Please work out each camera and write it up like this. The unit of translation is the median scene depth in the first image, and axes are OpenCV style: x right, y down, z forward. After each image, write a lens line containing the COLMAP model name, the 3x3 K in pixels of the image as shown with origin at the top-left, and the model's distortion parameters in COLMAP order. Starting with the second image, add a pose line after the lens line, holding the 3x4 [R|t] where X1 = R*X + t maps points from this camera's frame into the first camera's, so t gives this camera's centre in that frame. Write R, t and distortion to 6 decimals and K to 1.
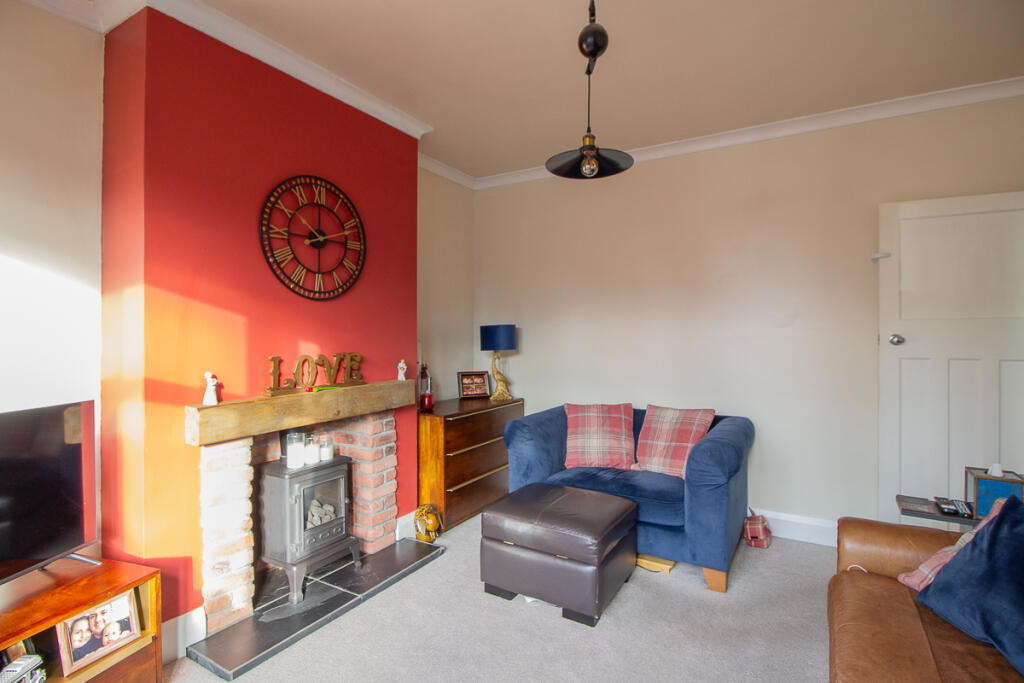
lens RADIAL K [[485.5, 0, 514.9], [0, 485.5, 343.9], [0, 0, 1]] dist [-0.005105, -0.001868]
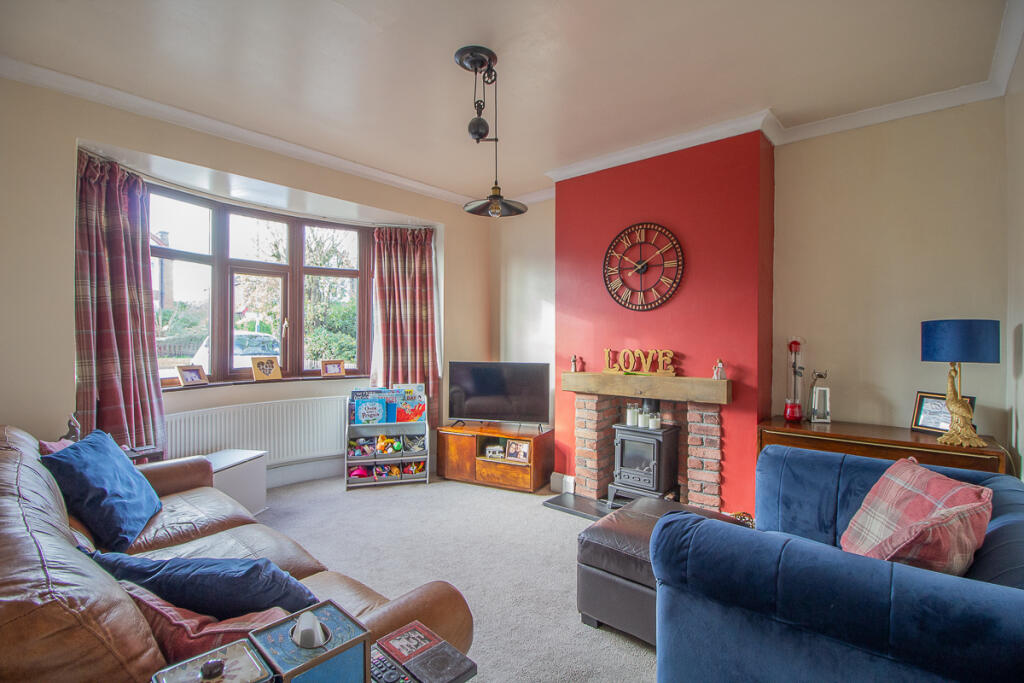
lens RADIAL K [[485.5, 0, 513.1], [0, 485.5, 337.9], [0, 0, 1]] dist [-0.005105, -0.001868]
pose [[-0.181363, 0.004623, -0.983405, 1.054646], [-0.018773, 0.999790, 0.008163, -0.016471], [0.983237, 0.019942, -0.181239, 0.903593]]
